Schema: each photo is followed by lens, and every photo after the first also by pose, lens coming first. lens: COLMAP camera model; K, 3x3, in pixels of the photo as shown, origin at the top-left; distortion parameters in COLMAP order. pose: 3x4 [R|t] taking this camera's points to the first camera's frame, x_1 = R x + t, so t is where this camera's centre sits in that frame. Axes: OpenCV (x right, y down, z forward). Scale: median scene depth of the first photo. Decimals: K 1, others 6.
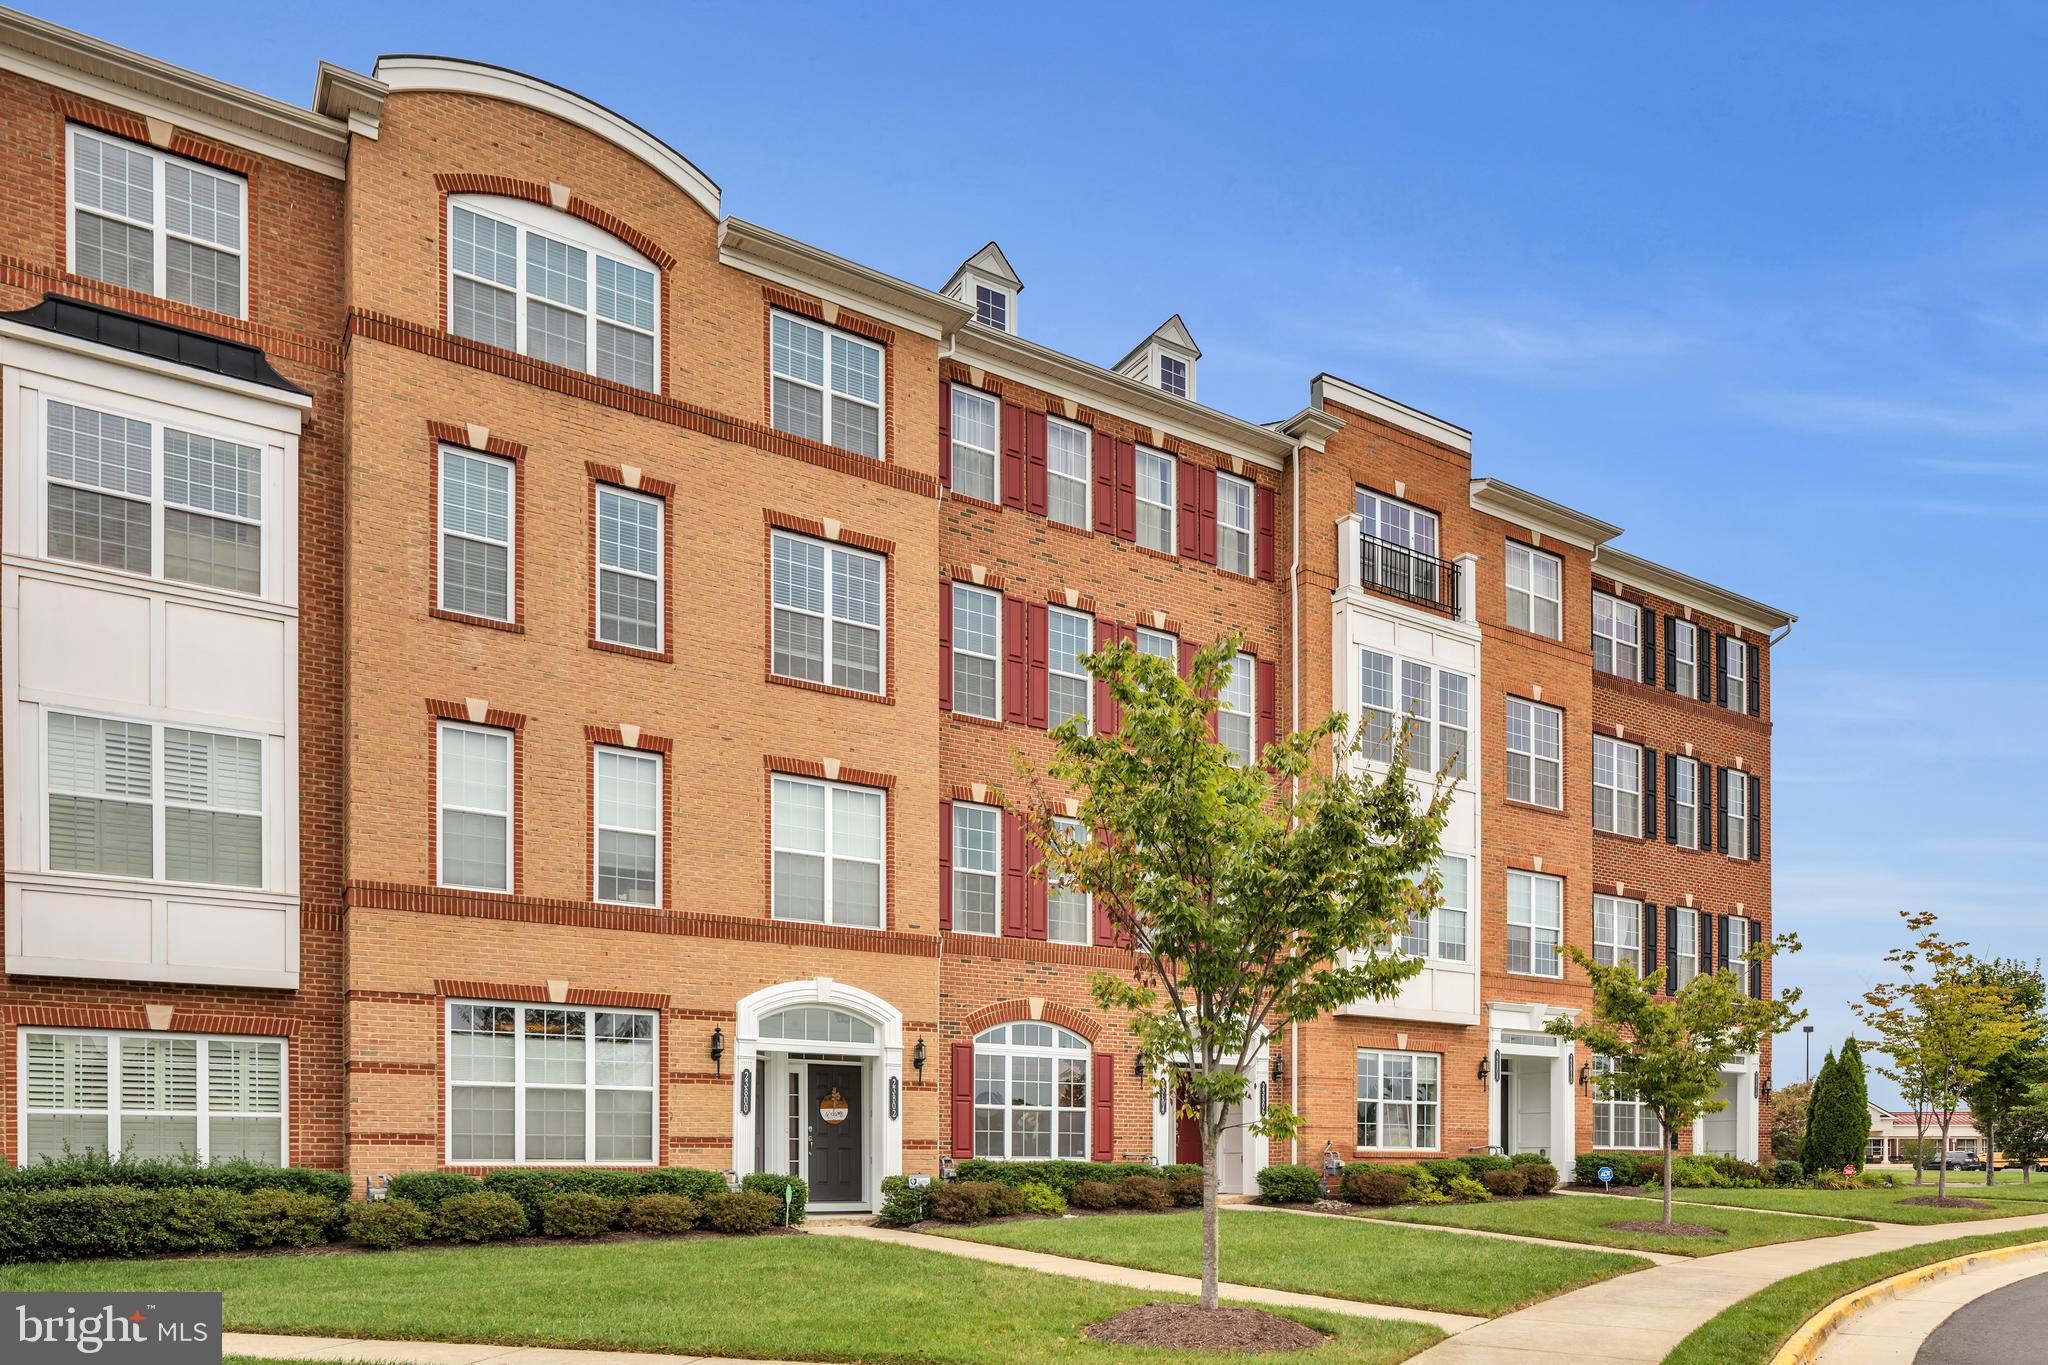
lens RADIAL K [[999.8, 0, 1025.4], [0, 999.8, 669.5], [0, 0, 1]] dist [-0.002809, -0.000523]
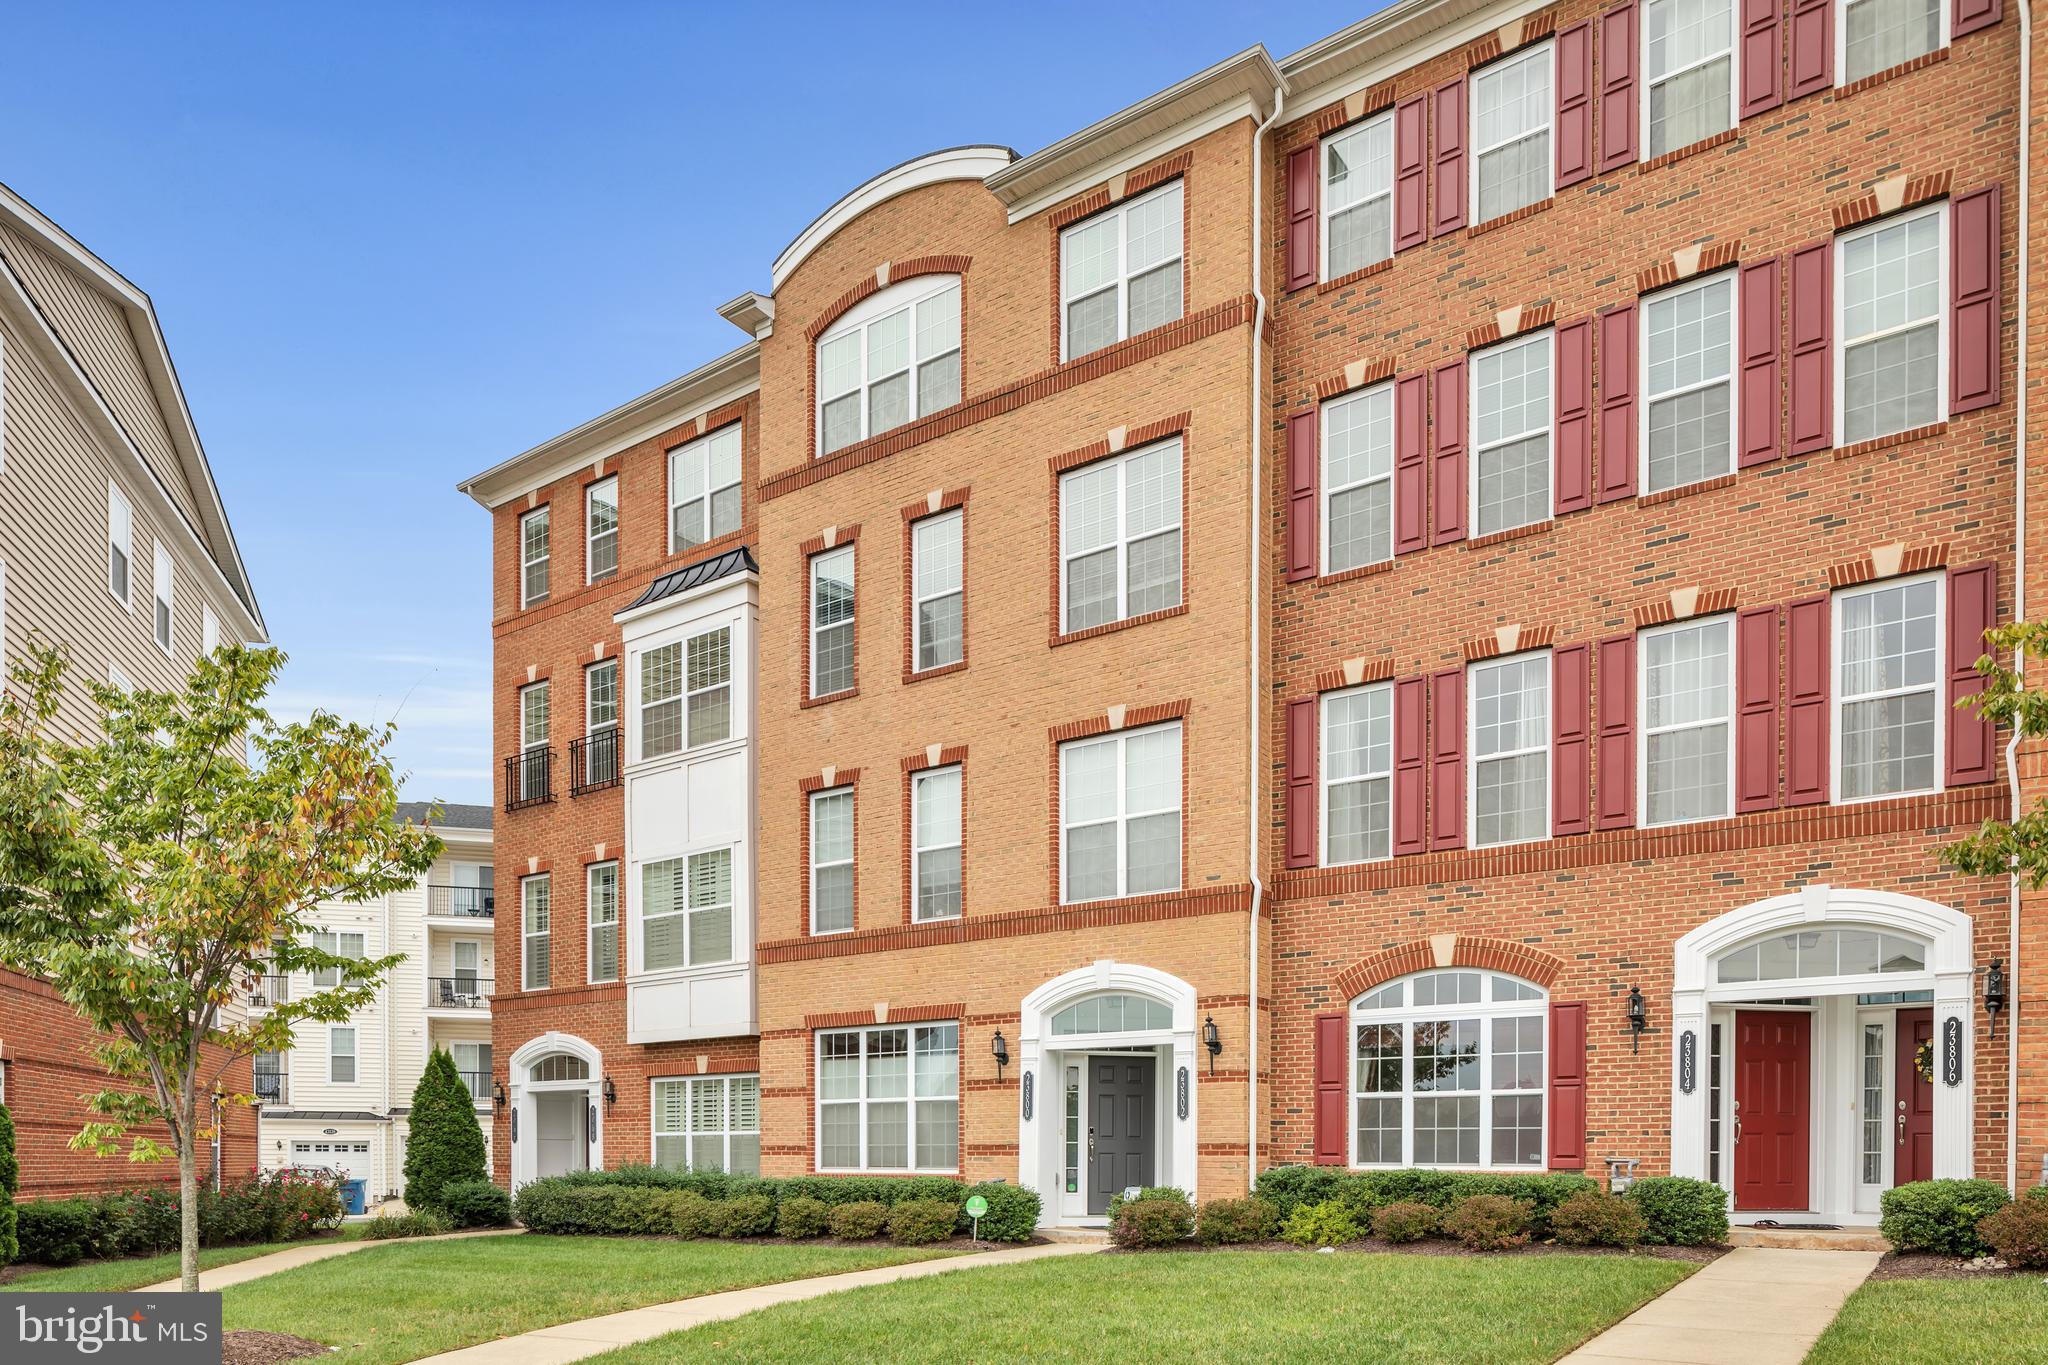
lens RADIAL K [[1147.0, 0, 1024.0], [0, 1147.0, 682.5], [0, 0, 1]] dist [-0.002947, -0.000147]
pose [[0.534215, -0.324939, -0.780403, 0.522262], [0.375279, 0.918377, -0.125495, 0.161366], [0.757483, -0.225827, 0.612554, 0.344843]]
